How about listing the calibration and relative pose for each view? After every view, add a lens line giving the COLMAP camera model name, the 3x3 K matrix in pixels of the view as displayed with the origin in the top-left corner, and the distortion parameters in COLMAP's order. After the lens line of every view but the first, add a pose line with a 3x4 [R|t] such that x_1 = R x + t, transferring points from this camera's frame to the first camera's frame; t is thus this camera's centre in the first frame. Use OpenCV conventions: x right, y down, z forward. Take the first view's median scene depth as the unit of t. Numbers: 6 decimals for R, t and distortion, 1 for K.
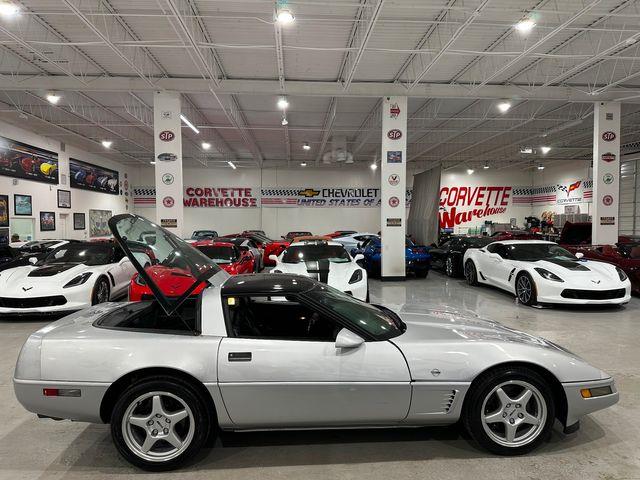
lens RADIAL K [[460.2, 0, 318.0], [0, 460.2, 238.1], [0, 0, 1]] dist [0.026024, -0.039417]
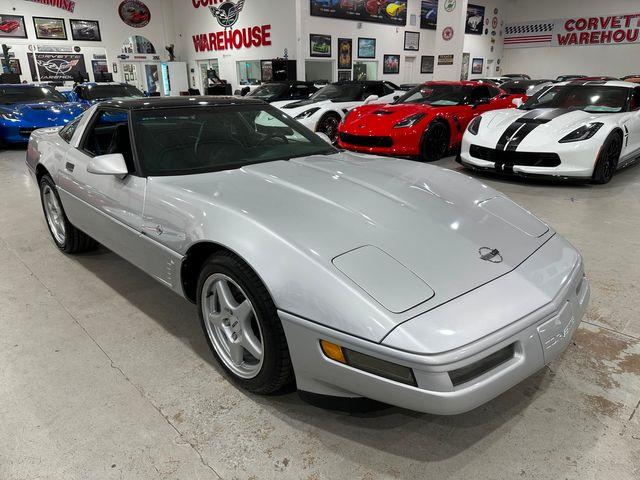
lens RADIAL K [[460.2, 0, 318.8], [0, 460.2, 237.6], [0, 0, 1]] dist [0.026024, -0.039417]
pose [[0.642971, 0.250585, -0.723737, 0.168375], [-0.019464, 0.950003, 0.311635, 0.014008], [0.765643, -0.186285, 0.615702, 0.135604]]
